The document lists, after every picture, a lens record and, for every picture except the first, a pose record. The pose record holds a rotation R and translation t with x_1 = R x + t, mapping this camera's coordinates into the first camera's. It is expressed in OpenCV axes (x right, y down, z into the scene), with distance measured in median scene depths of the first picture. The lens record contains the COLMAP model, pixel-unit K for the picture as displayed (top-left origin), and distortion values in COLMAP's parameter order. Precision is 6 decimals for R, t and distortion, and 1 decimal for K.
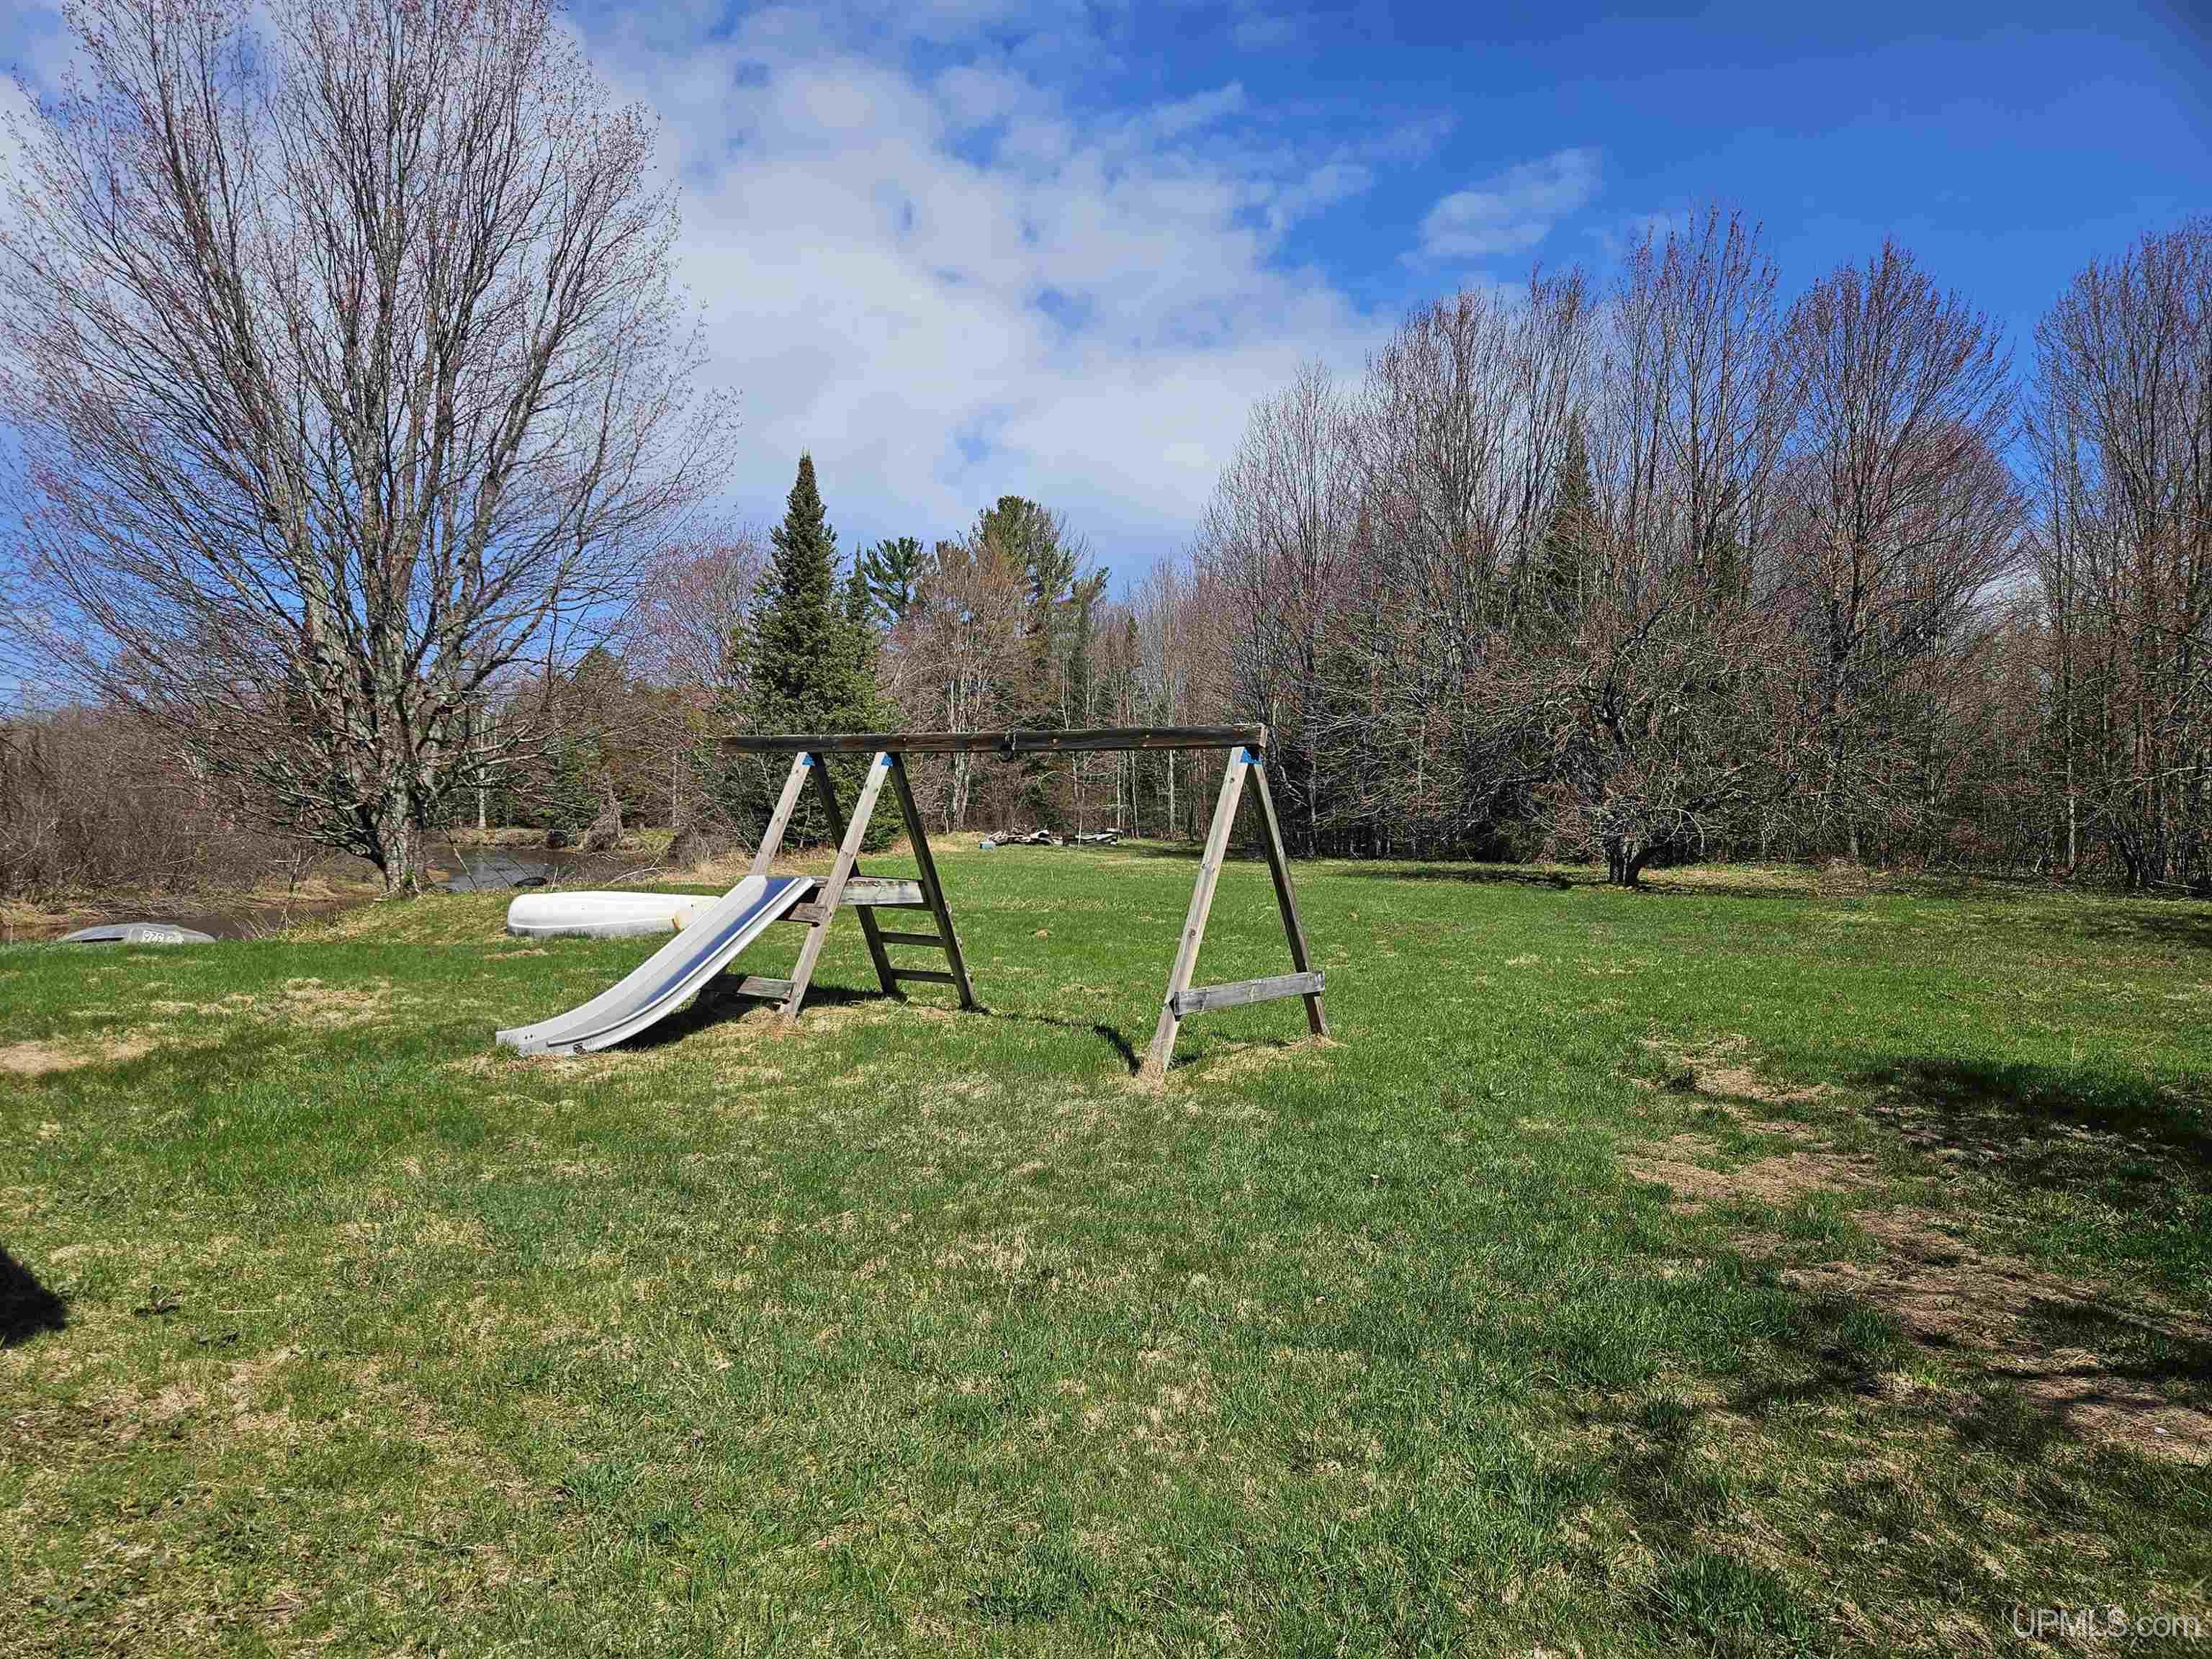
lens RADIAL K [[1442.6, 0, 1106.0], [0, 1442.6, 829.5], [0, 0, 1]] dist [0.000057, 0.001890]
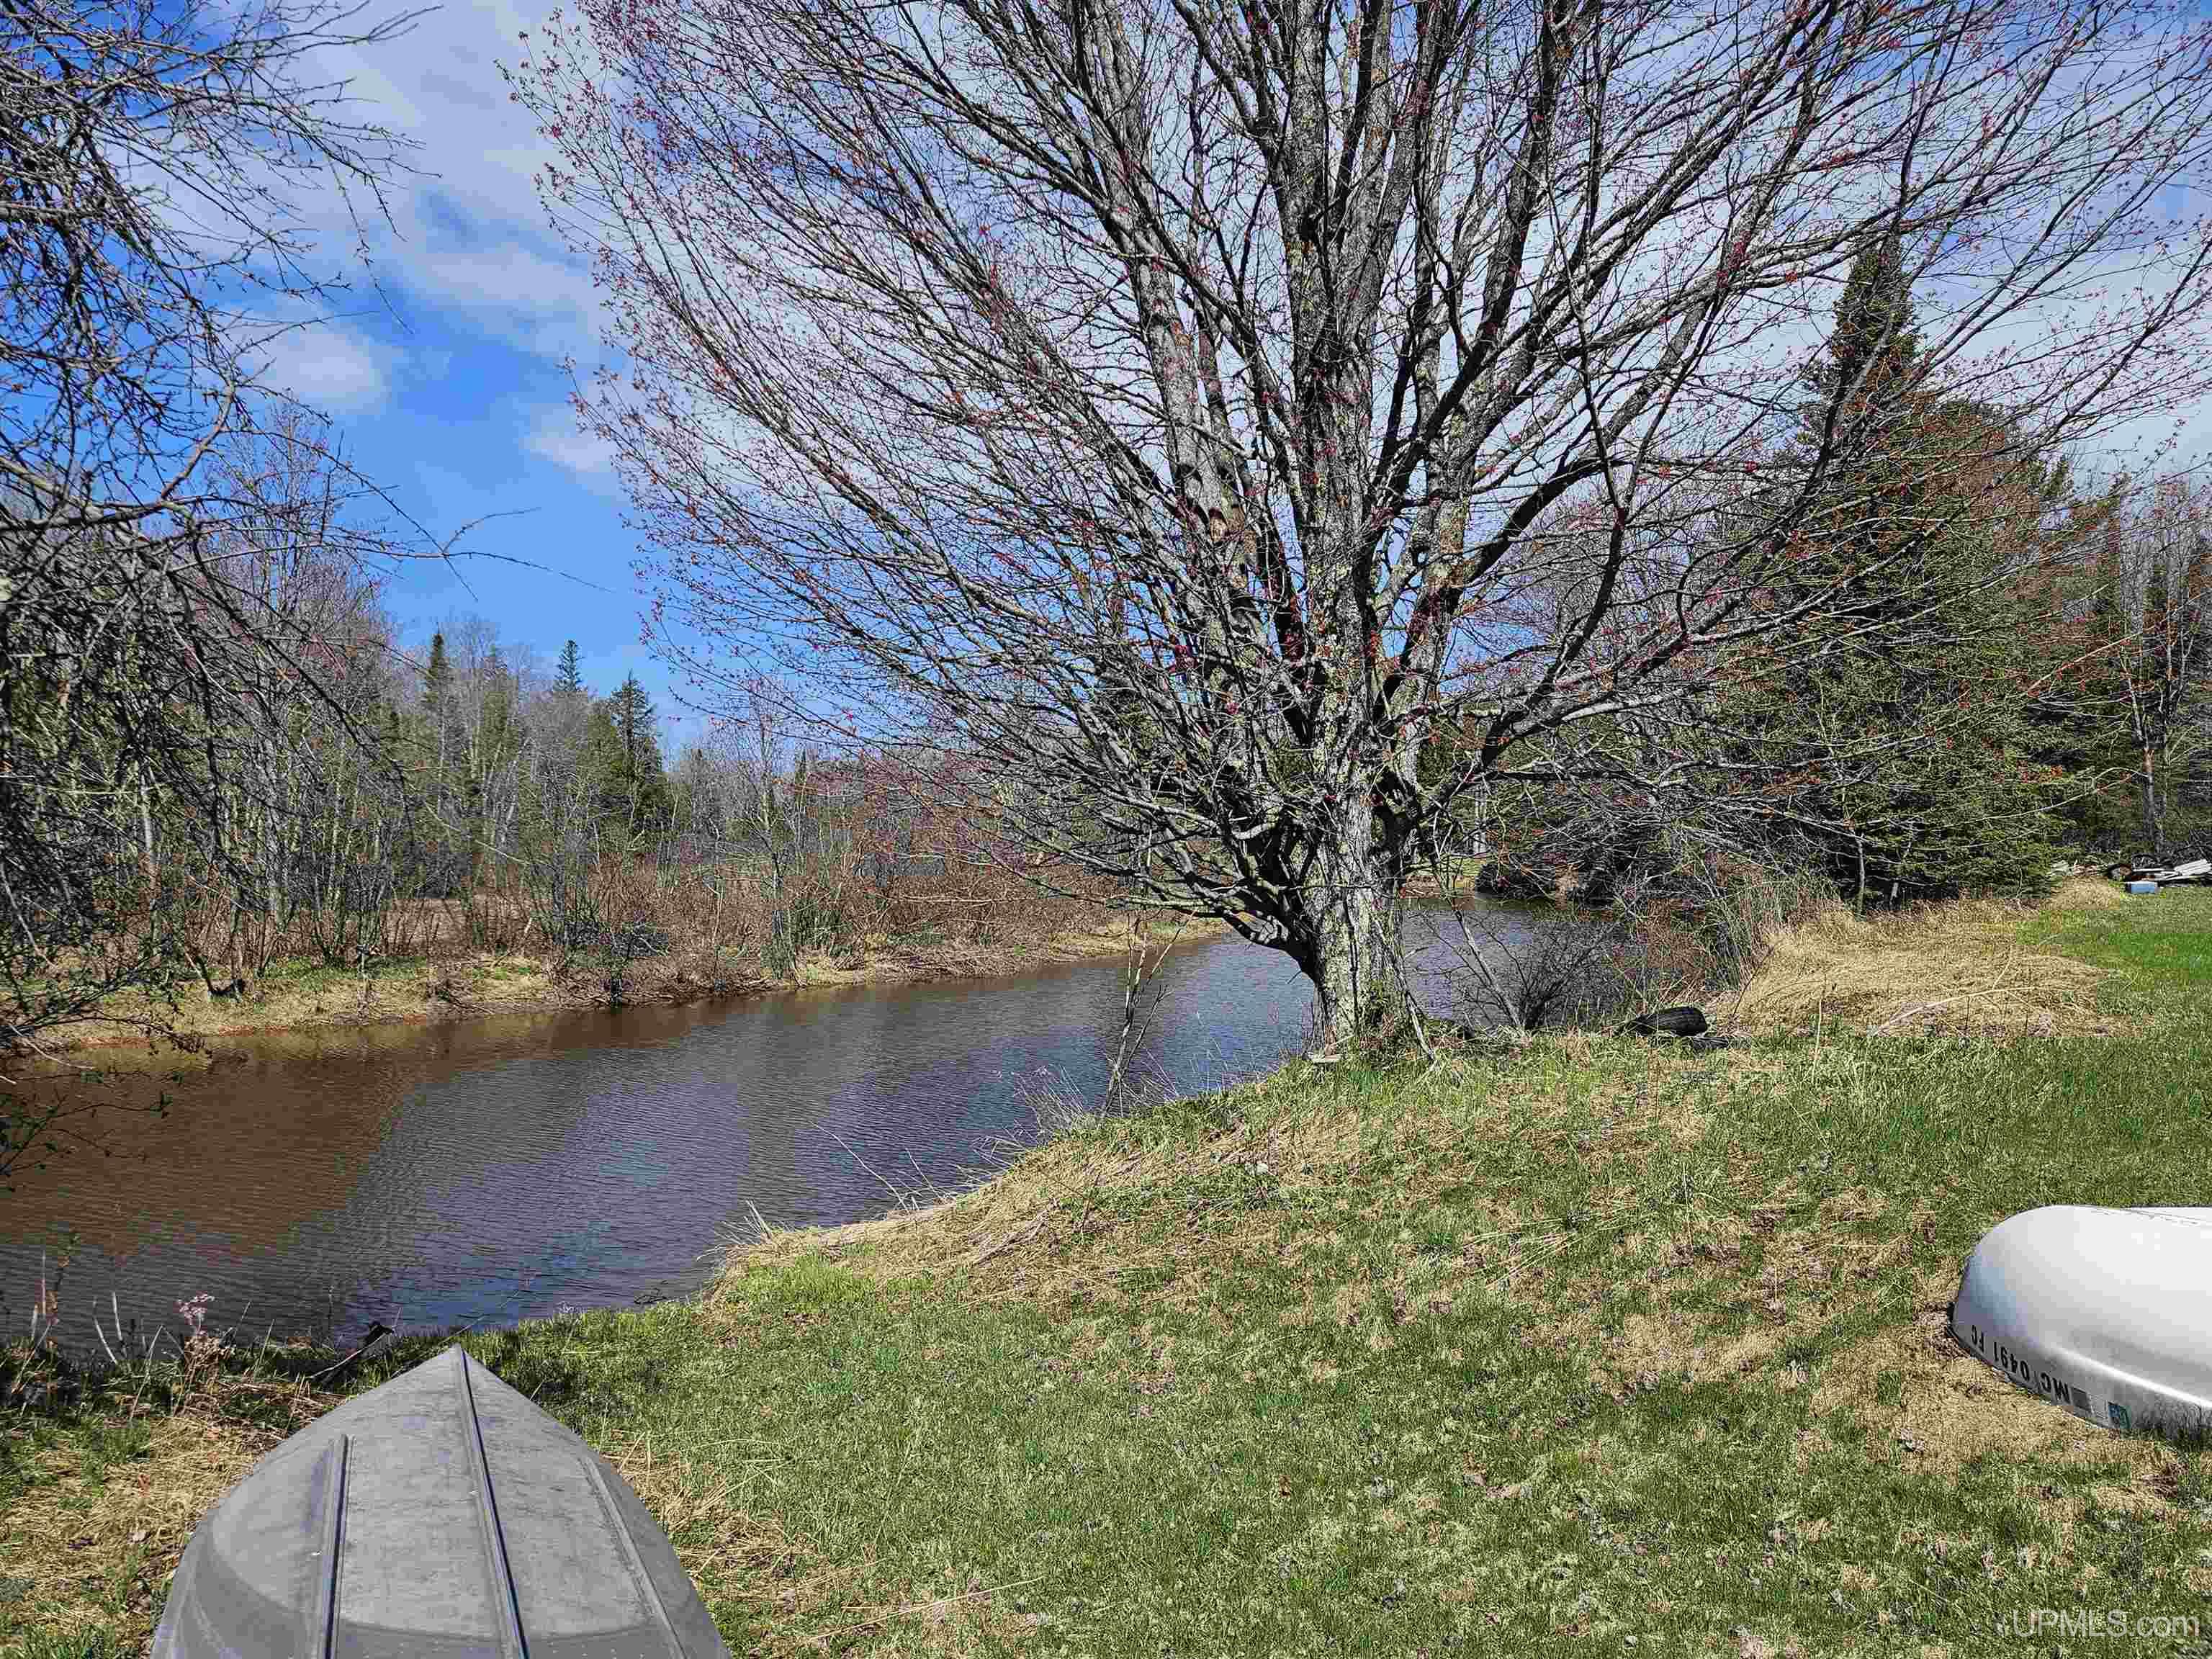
lens RADIAL K [[1442.6, 0, 1106.0], [0, 1442.6, 829.5], [0, 0, 1]] dist [0.000057, 0.001890]
pose [[0.876999, -0.013337, -0.480308, -0.349003], [0.003877, 0.999779, -0.020683, -0.007803], [0.480477, 0.016277, 0.876856, 0.592126]]
